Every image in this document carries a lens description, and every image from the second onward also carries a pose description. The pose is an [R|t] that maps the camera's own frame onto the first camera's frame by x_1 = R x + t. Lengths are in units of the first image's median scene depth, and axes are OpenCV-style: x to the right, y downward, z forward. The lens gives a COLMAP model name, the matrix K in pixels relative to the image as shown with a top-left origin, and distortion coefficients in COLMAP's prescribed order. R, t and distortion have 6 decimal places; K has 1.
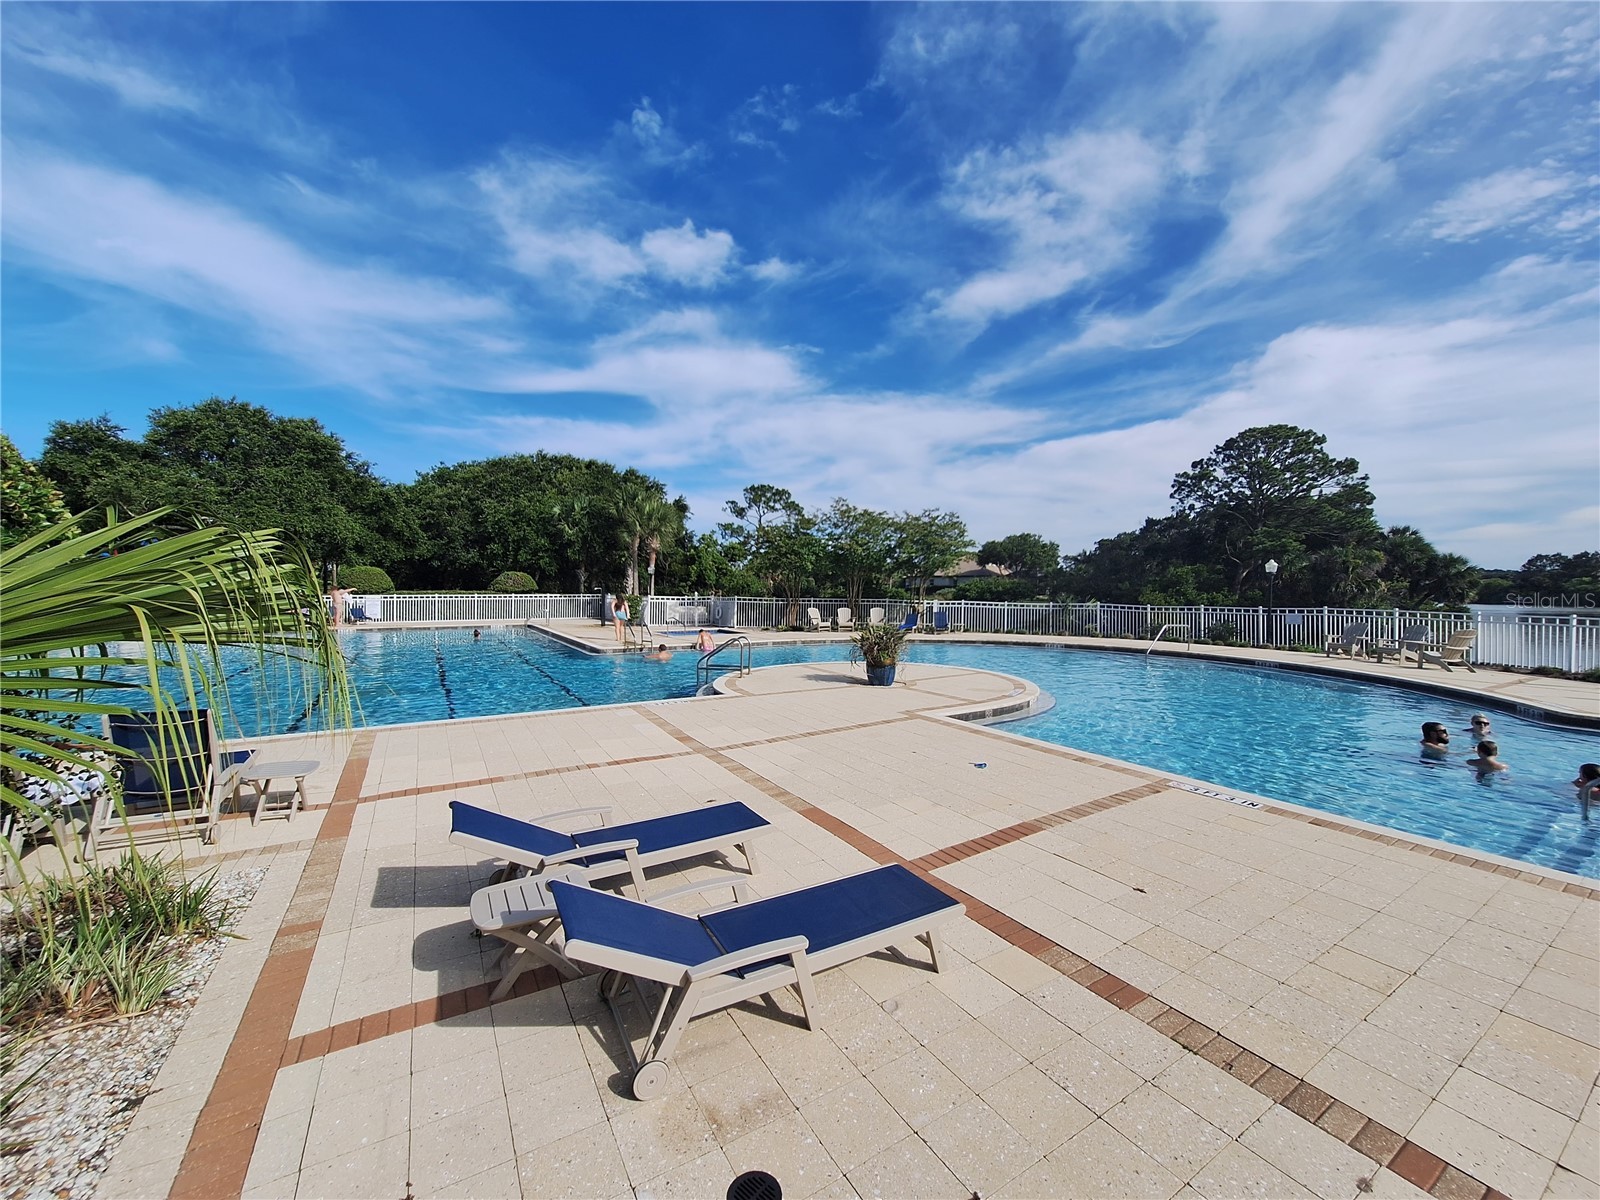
lens RADIAL K [[632.3, 0, 798.9], [0, 632.3, 578.8], [0, 0, 1]] dist [-0.020709, 0.000119]
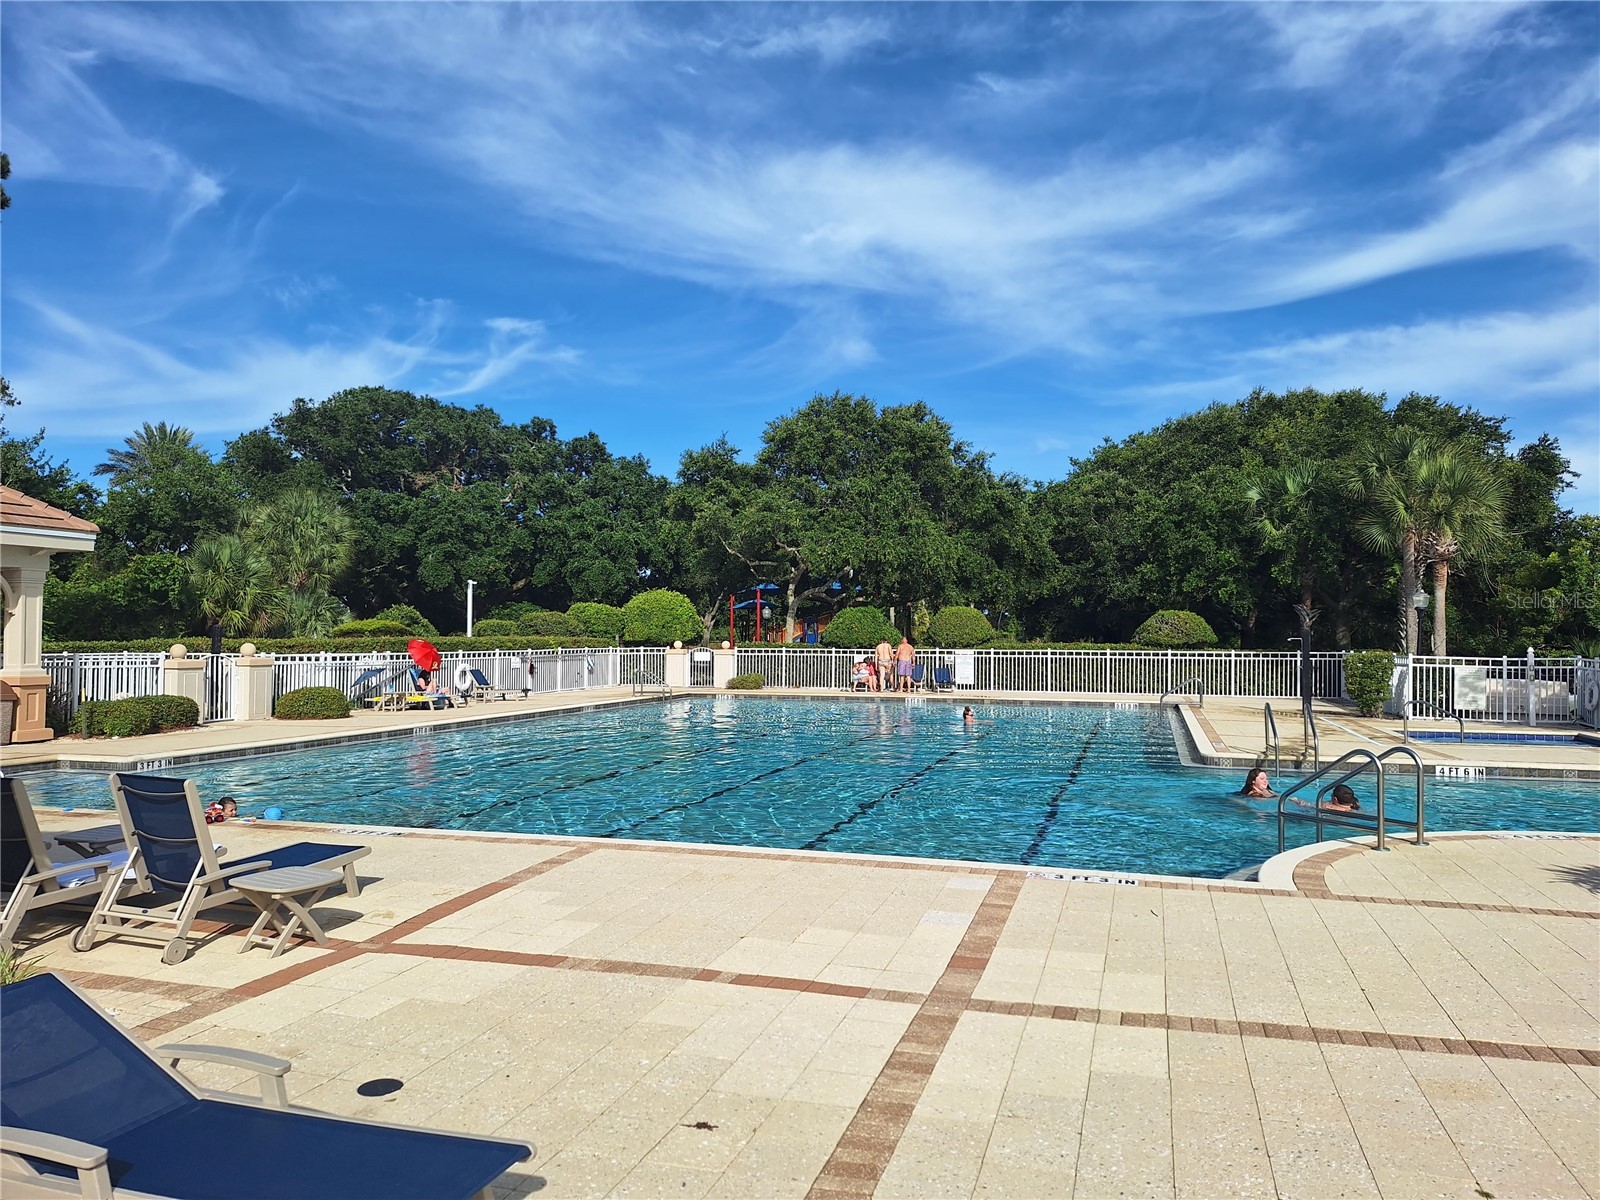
lens RADIAL K [[1087.5, 0, 800.0], [0, 1087.5, 600.0], [0, 0, 1]] dist [0.074029, -0.093734]
pose [[0.650095, -0.028046, -0.759335, 0.071618], [0.009754, 0.999544, -0.028568, 0.003772], [0.759791, 0.011166, 0.650072, 0.086207]]
